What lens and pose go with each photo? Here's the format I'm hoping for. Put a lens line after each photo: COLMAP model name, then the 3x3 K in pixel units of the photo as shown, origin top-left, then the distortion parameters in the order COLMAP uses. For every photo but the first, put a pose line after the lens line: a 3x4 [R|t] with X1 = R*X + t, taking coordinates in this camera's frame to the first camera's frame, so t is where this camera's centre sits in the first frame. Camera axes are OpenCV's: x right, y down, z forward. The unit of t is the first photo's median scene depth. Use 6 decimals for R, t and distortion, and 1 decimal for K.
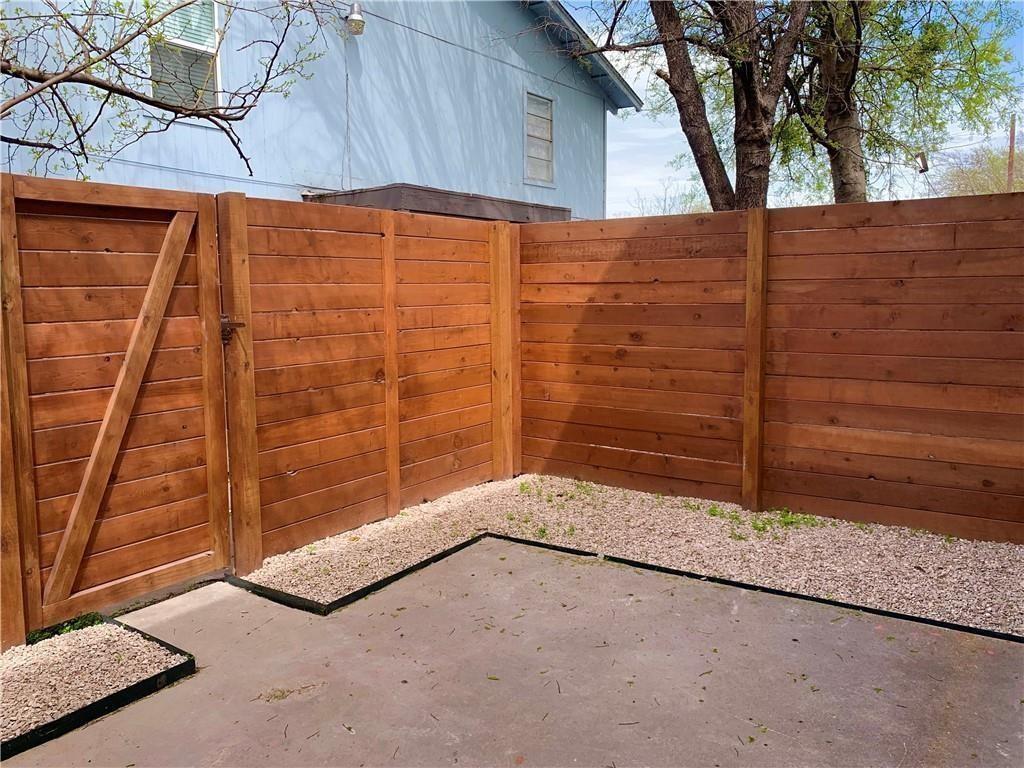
lens RADIAL K [[778.4, 0, 492.2], [0, 778.4, 371.1], [0, 0, 1]] dist [0.020388, -0.022495]
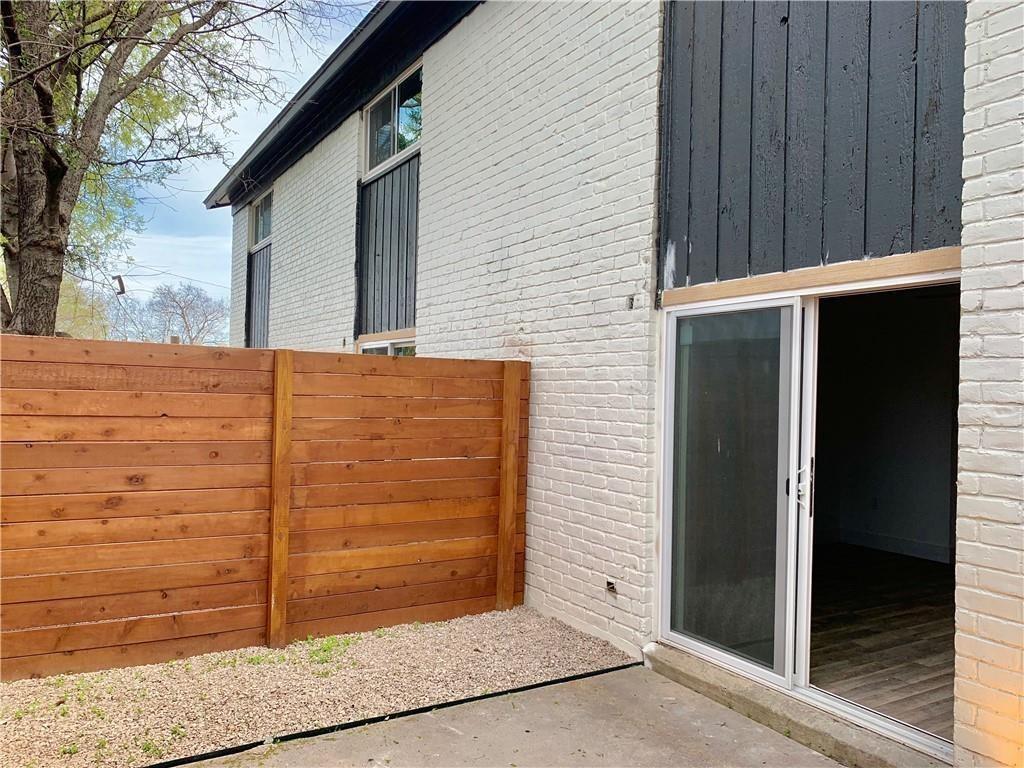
lens RADIAL K [[778.4, 0, 492.3], [0, 778.4, 373.0], [0, 0, 1]] dist [0.020388, -0.022495]
pose [[0.422784, 0.045737, 0.905076, -0.470632], [0.069977, 0.994096, -0.082923, -0.068843], [-0.903525, 0.098393, 0.417087, 0.306507]]
